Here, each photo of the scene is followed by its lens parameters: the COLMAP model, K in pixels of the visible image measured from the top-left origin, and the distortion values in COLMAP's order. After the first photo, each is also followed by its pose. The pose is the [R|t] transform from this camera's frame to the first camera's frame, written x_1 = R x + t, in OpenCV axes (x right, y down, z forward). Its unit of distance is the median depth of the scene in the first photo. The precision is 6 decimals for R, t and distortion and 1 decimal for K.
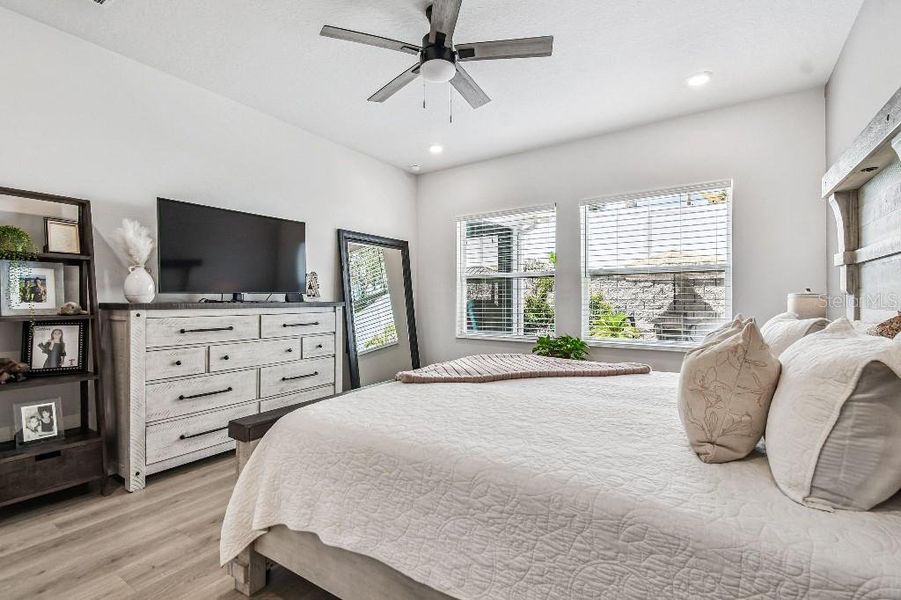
lens RADIAL K [[407.7, 0, 451.8], [0, 407.7, 298.8], [0, 0, 1]] dist [0.021240, -0.007994]
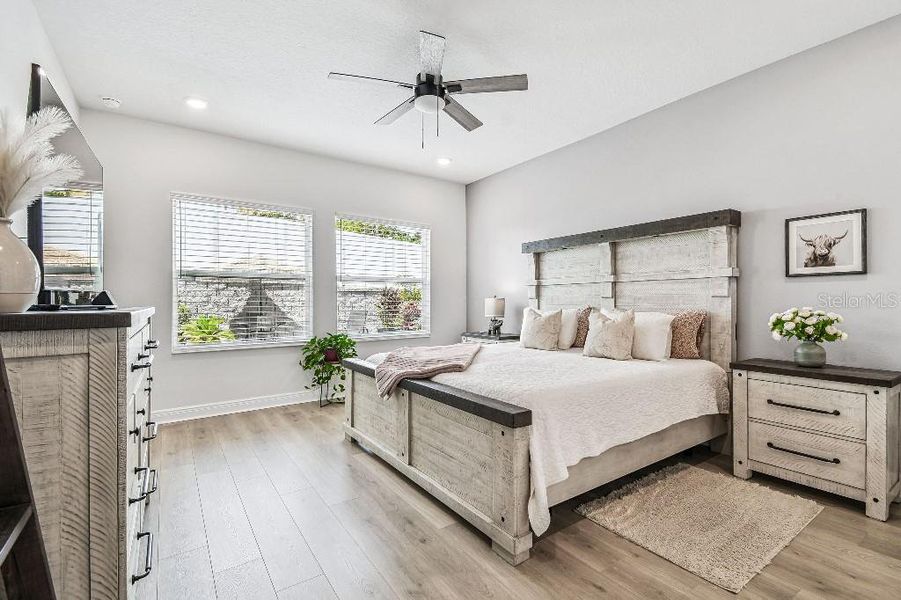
lens RADIAL K [[407.7, 0, 450.0], [0, 407.7, 301.0], [0, 0, 1]] dist [0.021240, -0.007994]
pose [[0.384529, -0.002669, 0.923109, -0.245348], [0.003413, 0.999993, 0.001469, -0.001135], [-0.923106, 0.002586, 0.384536, 0.115182]]
